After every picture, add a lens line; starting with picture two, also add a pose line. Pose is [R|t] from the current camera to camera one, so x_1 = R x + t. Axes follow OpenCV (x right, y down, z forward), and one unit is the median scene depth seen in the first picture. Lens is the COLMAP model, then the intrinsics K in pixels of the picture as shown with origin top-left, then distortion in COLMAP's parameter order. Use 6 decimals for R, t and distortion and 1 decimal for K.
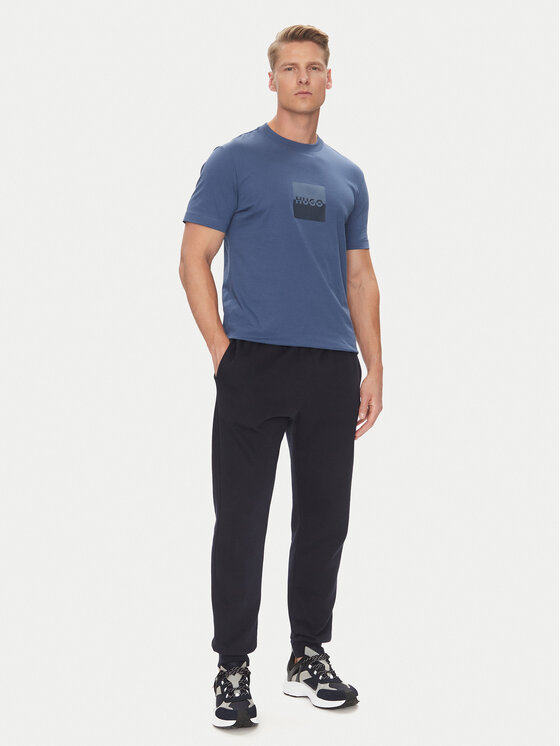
lens RADIAL K [[992.7, 0, 280.0], [0, 992.7, 373.0], [0, 0, 1]] dist [-0.001514, -0.008695]
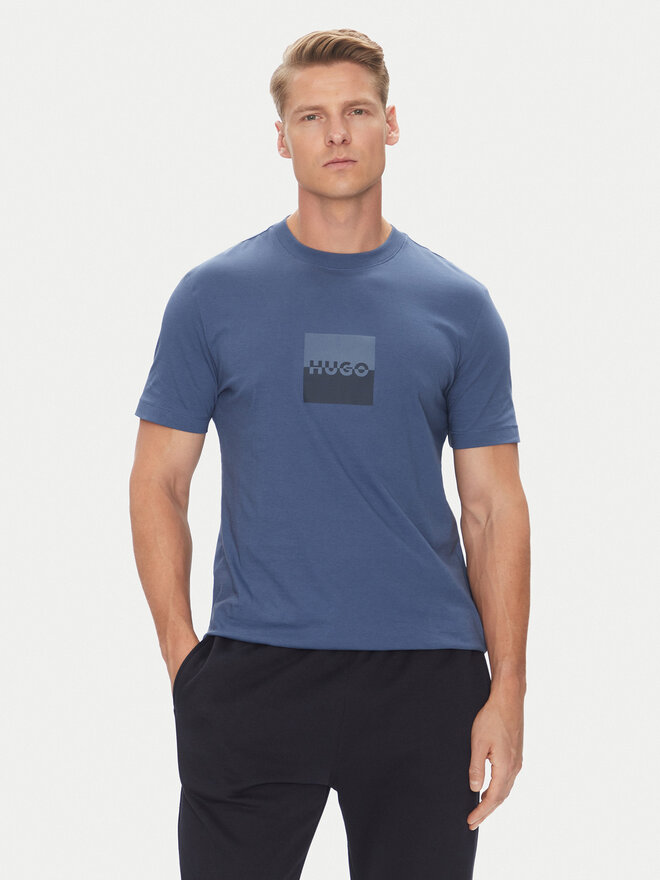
lens RADIAL K [[1707.9, 0, 330.0], [0, 1707.9, 440.0], [0, 0, 1]] dist [0.020417, 0.024014]
pose [[0.995491, -0.091265, 0.025865, -0.019356], [0.093871, 0.987055, -0.130039, -0.020338], [-0.013663, 0.131881, 0.991171, 0.130058]]
